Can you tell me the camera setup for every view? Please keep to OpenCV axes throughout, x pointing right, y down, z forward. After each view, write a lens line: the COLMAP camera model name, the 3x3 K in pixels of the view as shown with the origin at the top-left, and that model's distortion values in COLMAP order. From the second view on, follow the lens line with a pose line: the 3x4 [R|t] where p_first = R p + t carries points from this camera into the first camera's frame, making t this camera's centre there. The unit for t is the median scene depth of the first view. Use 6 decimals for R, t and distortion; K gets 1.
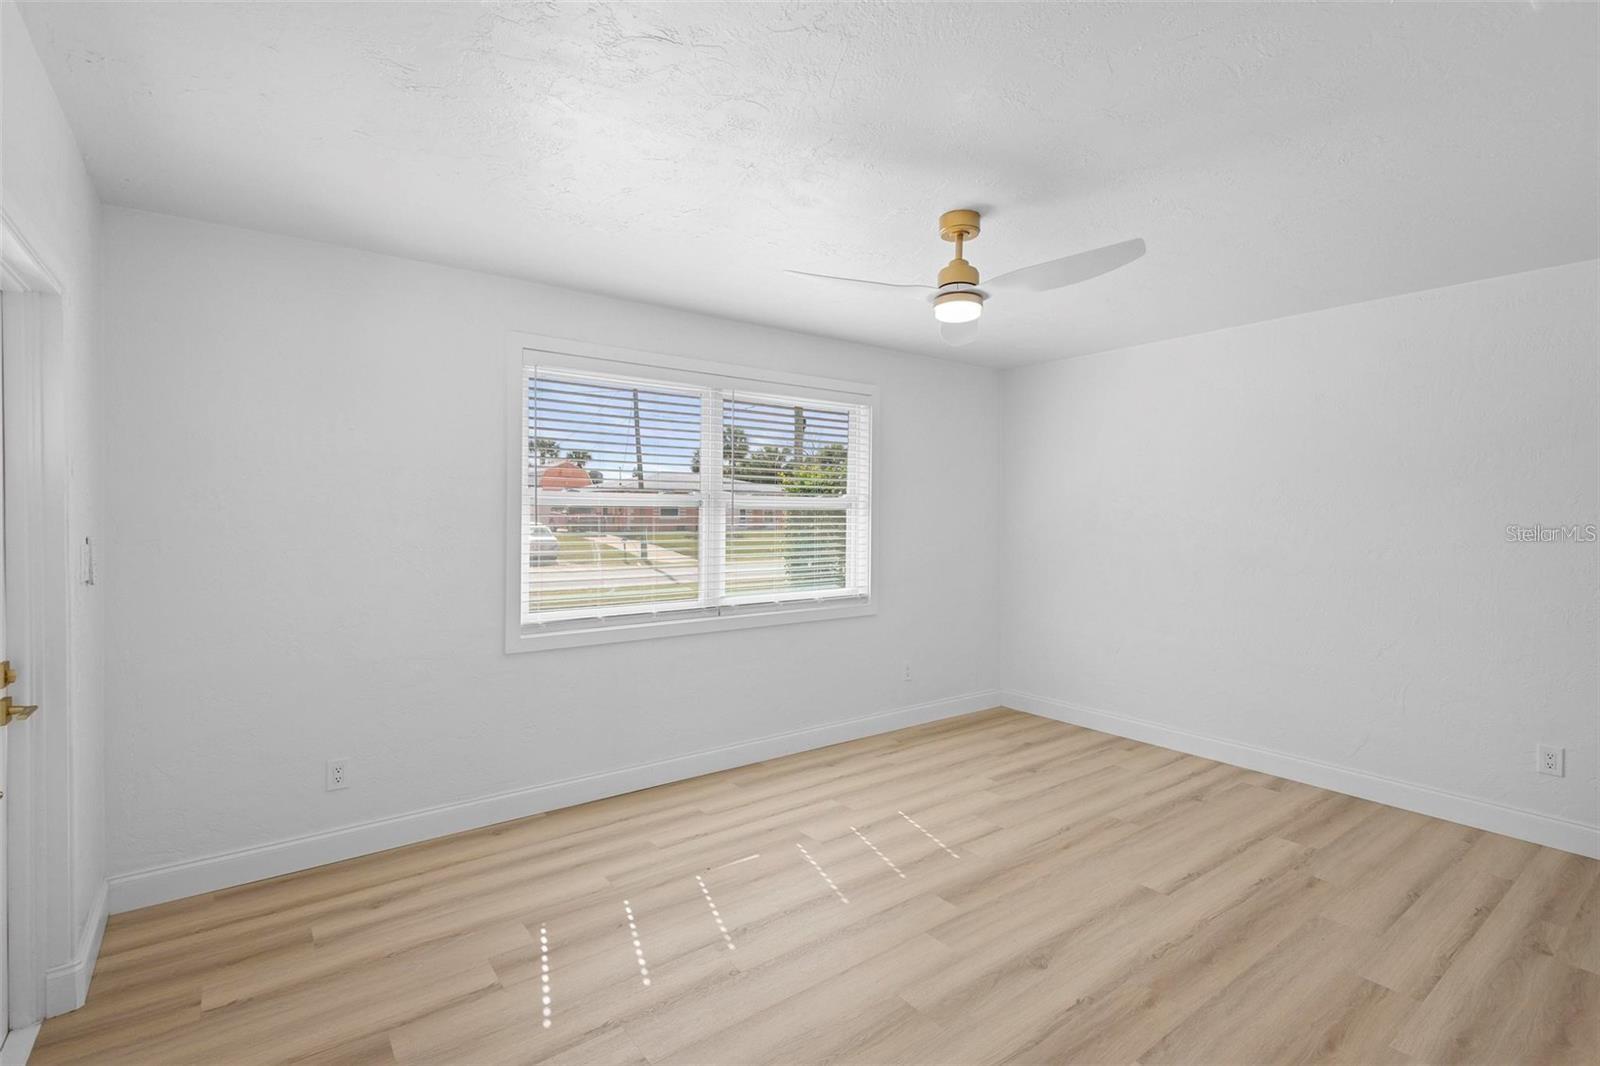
lens RADIAL K [[735.8, 0, 798.0], [0, 735.8, 520.8], [0, 0, 1]] dist [0.009228, -0.000236]
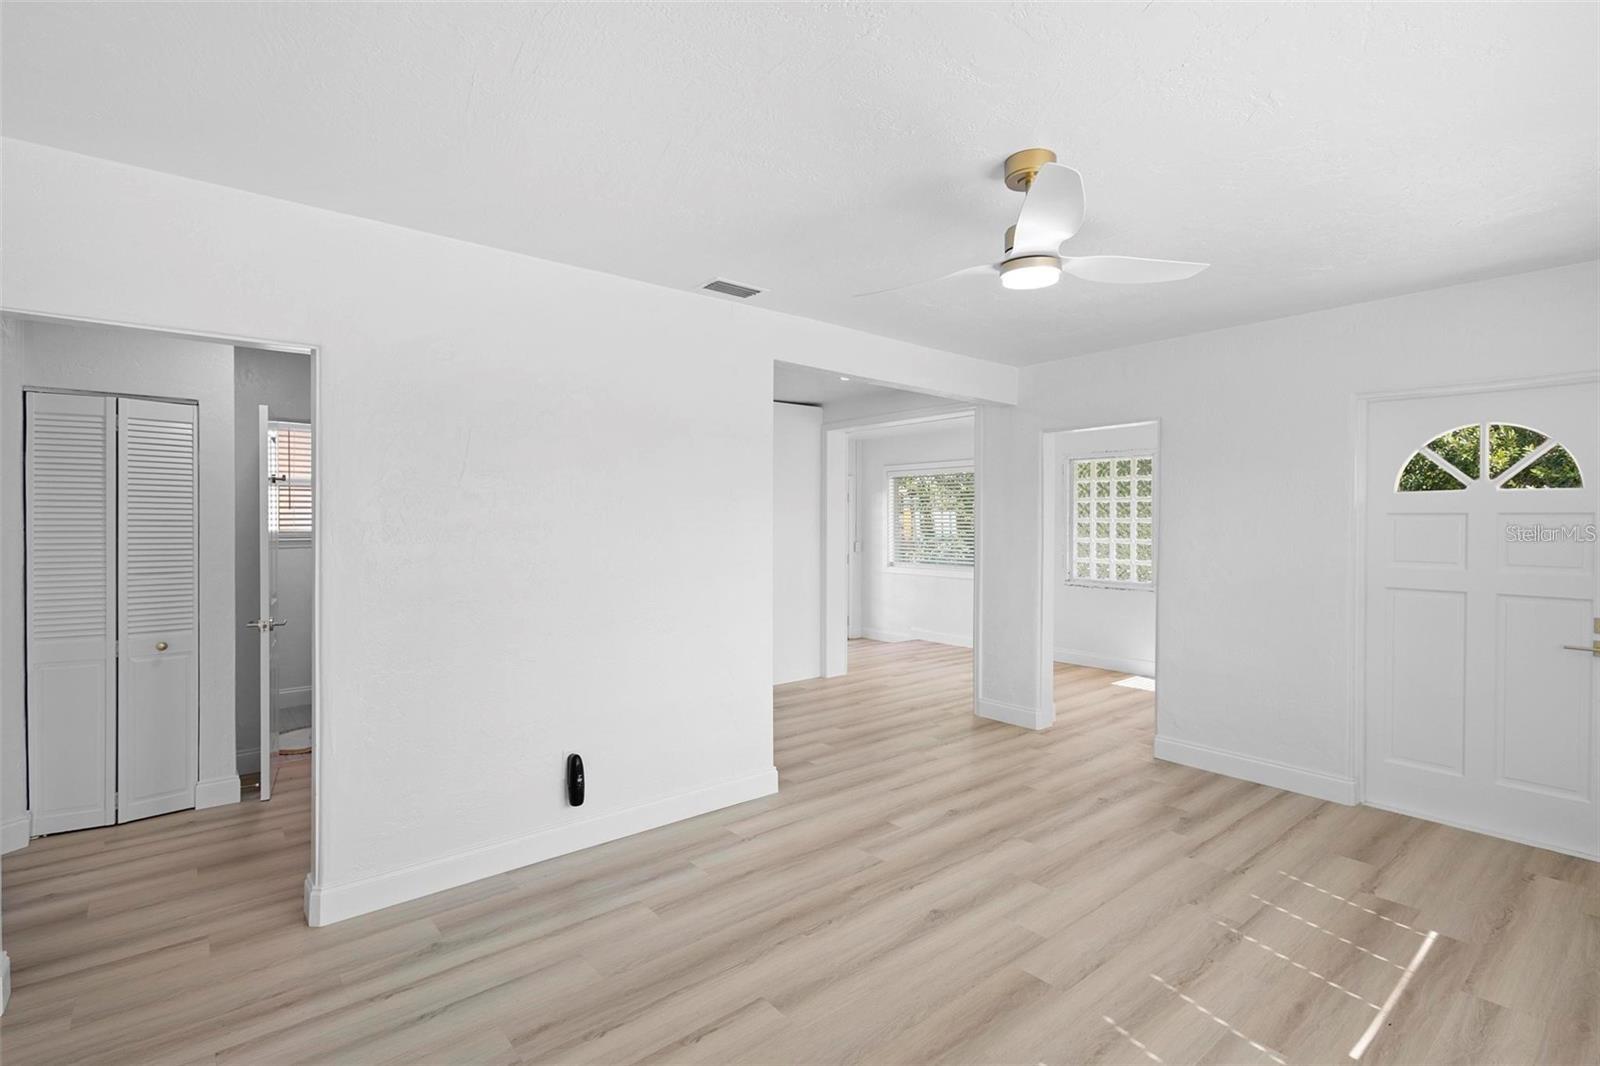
lens RADIAL K [[747.9, 0, 796.4], [0, 747.9, 511.2], [0, 0, 1]] dist [0.002846, -0.000746]
pose [[-0.998678, -0.005886, -0.051057, 0.443476], [-0.005341, 0.999927, -0.010816, 0.003067], [0.051117, -0.010529, -0.998637, 1.569996]]
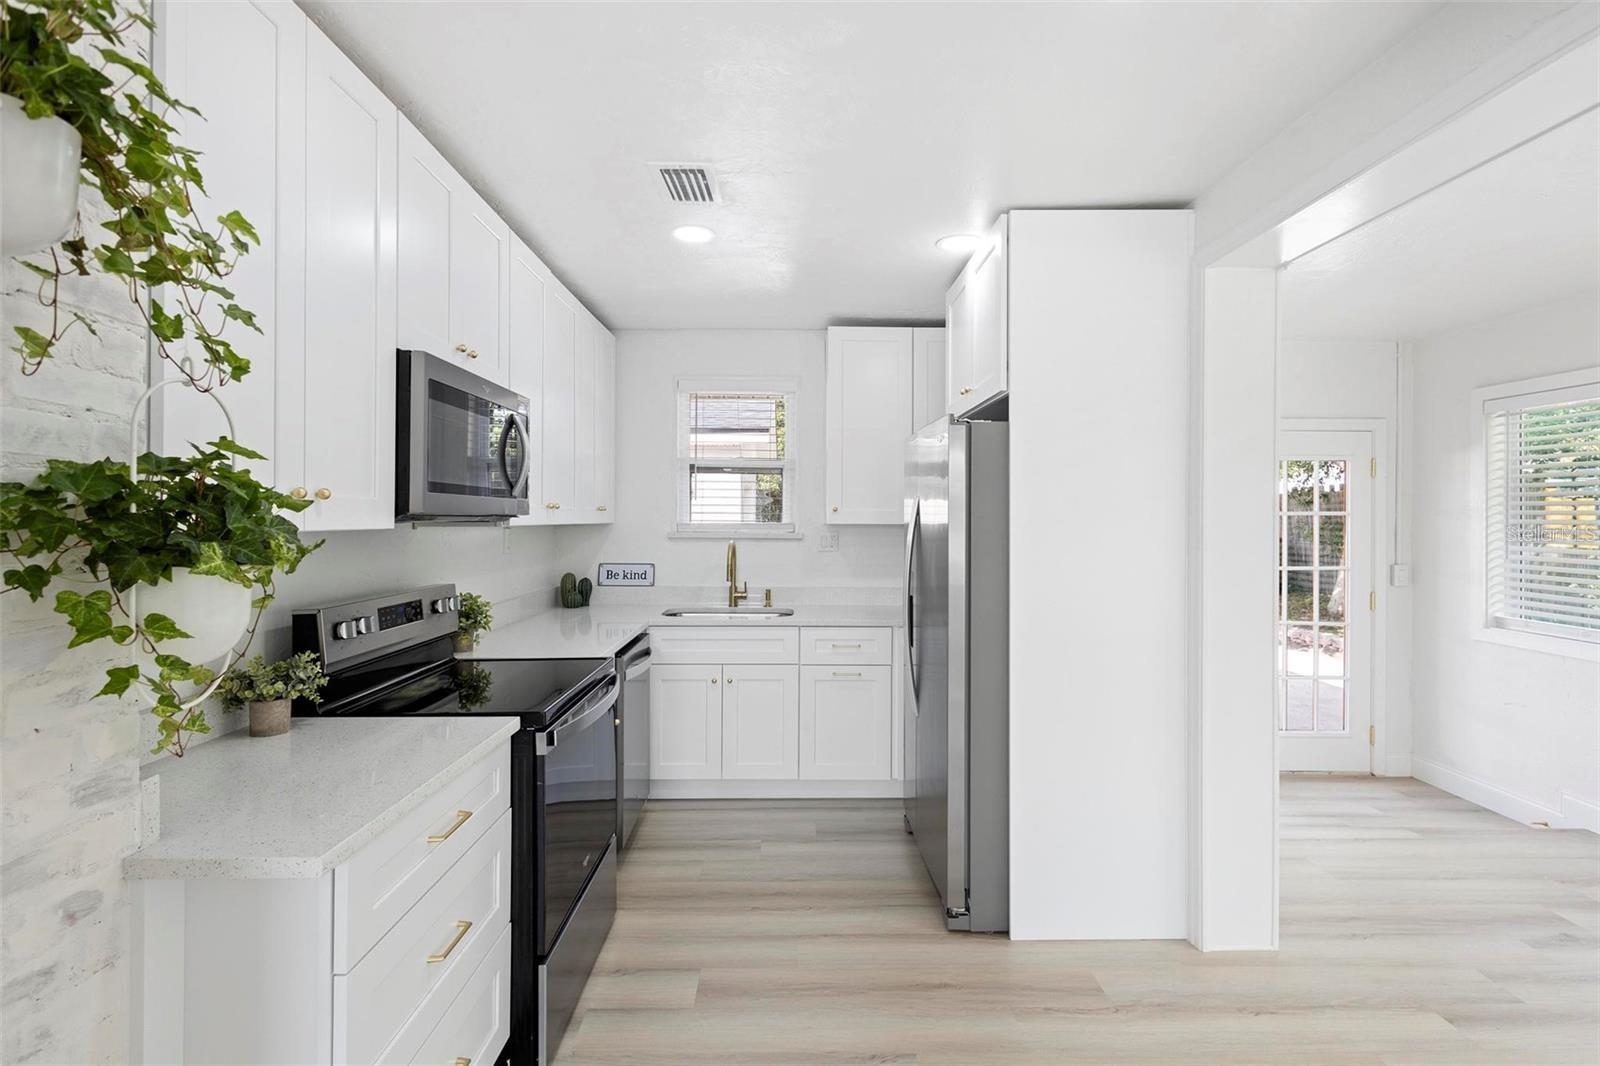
lens RADIAL K [[747.9, 0, 796.4], [0, 747.9, 511.2], [0, 0, 1]] dist [0.002846, -0.000746]
pose [[-0.811375, -0.005707, 0.584498, 0.140572], [-0.005602, 0.999982, 0.001987, 0.001277], [-0.584499, -0.001662, -0.811393, 0.332016]]
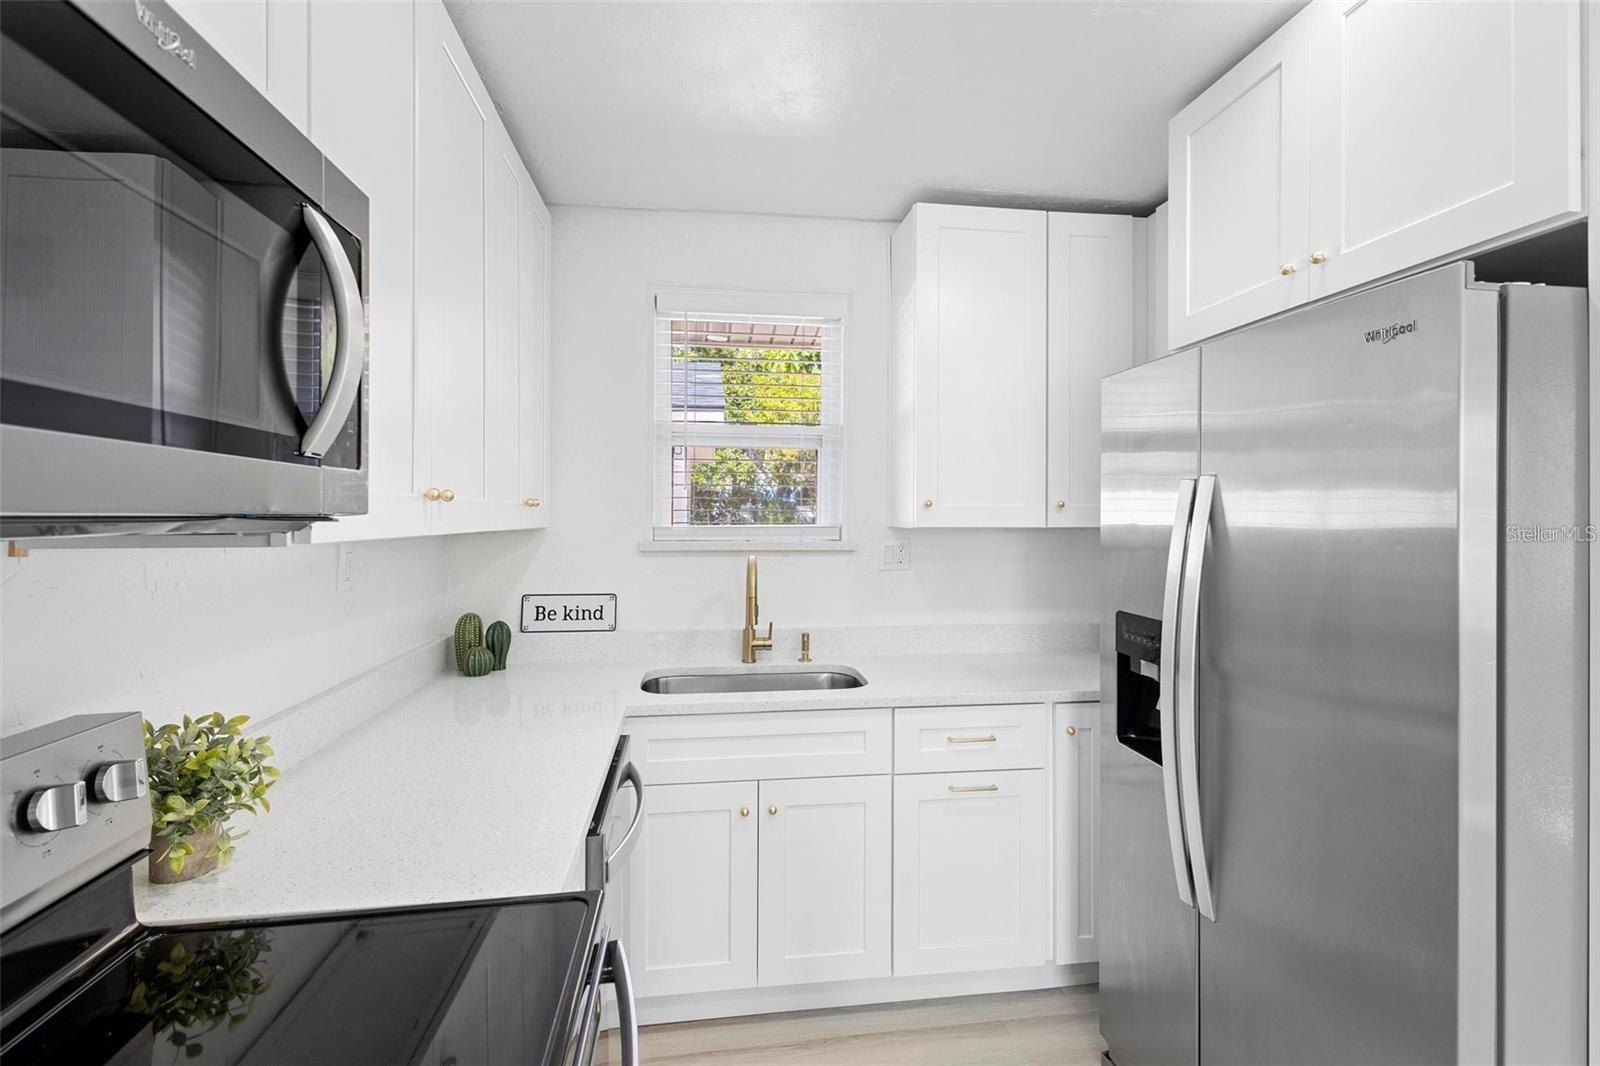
lens RADIAL K [[759.5, 0, 796.8], [0, 759.5, 504.0], [0, 0, 1]] dist [0.009646, 0.000083]
pose [[-0.874966, -0.001012, 0.484183, 0.561330], [-0.003822, 0.999981, -0.004815, 0.004979], [-0.484169, -0.006064, -0.874953, 0.019875]]
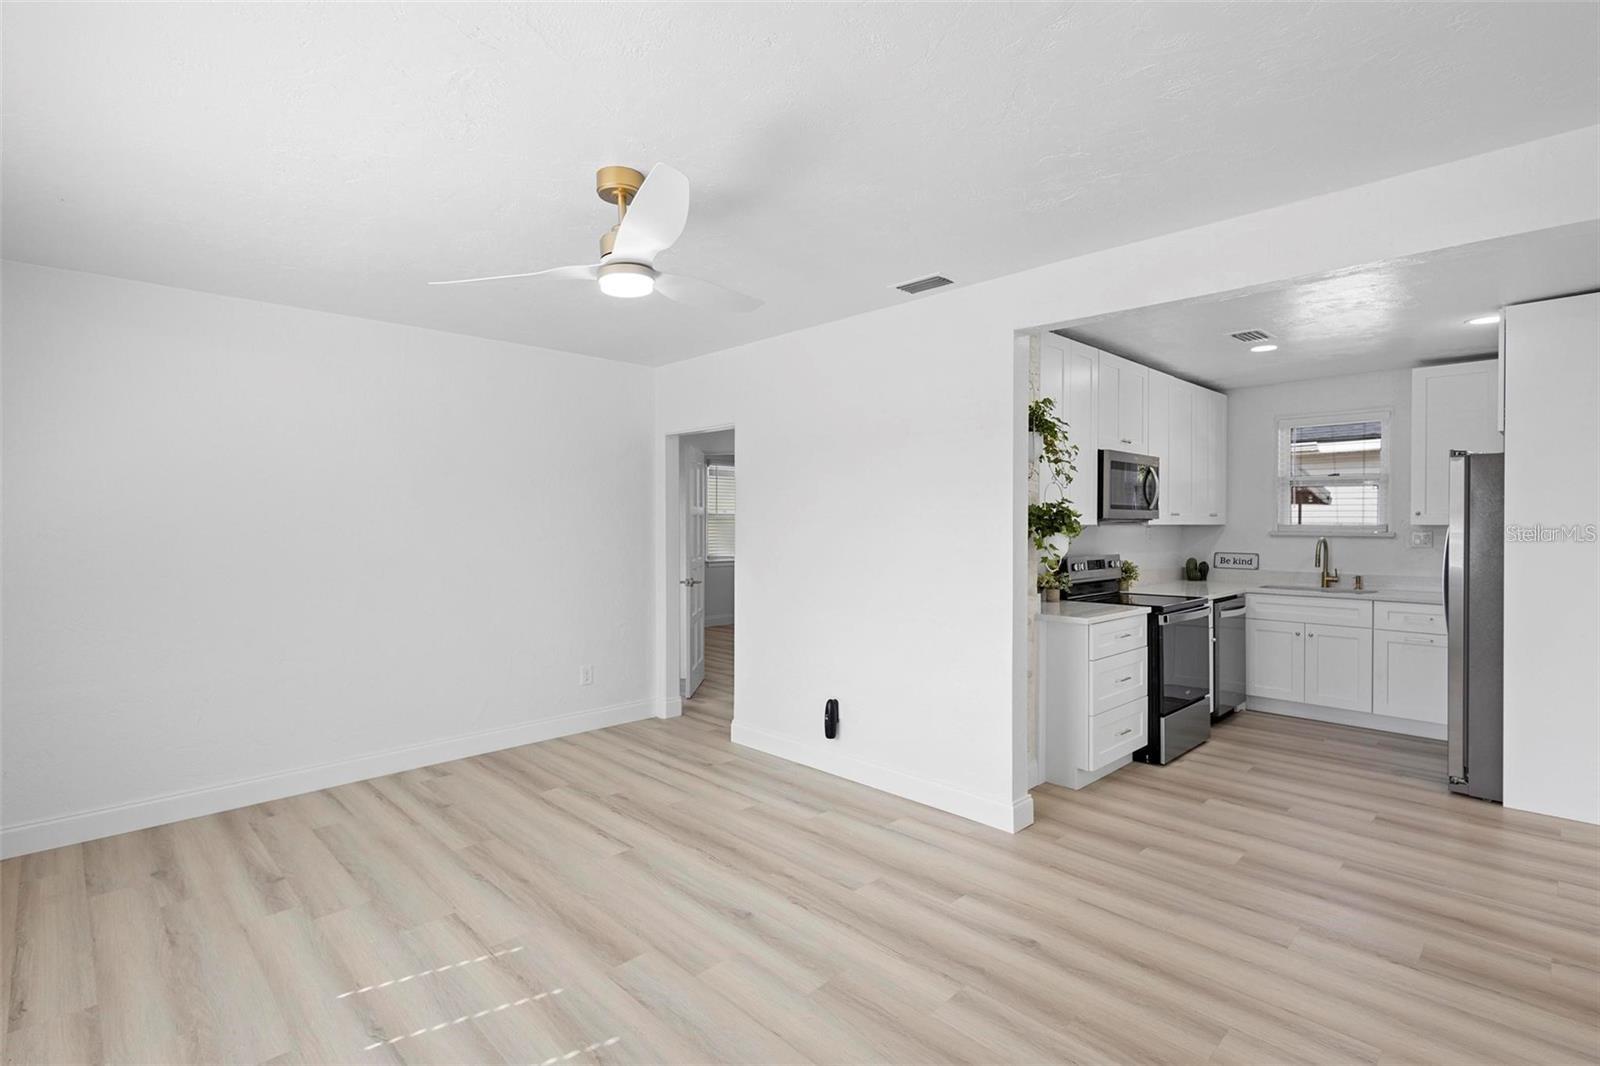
lens RADIAL K [[753.8, 0, 800.0], [0, 753.8, 533.0], [0, 0, 1]] dist [0.016213, -0.000558]
pose [[-0.136350, -0.021343, 0.990431, -0.594598], [0.006436, 0.999728, 0.022430, -0.002160], [-0.990640, 0.009433, -0.136176, 0.788614]]
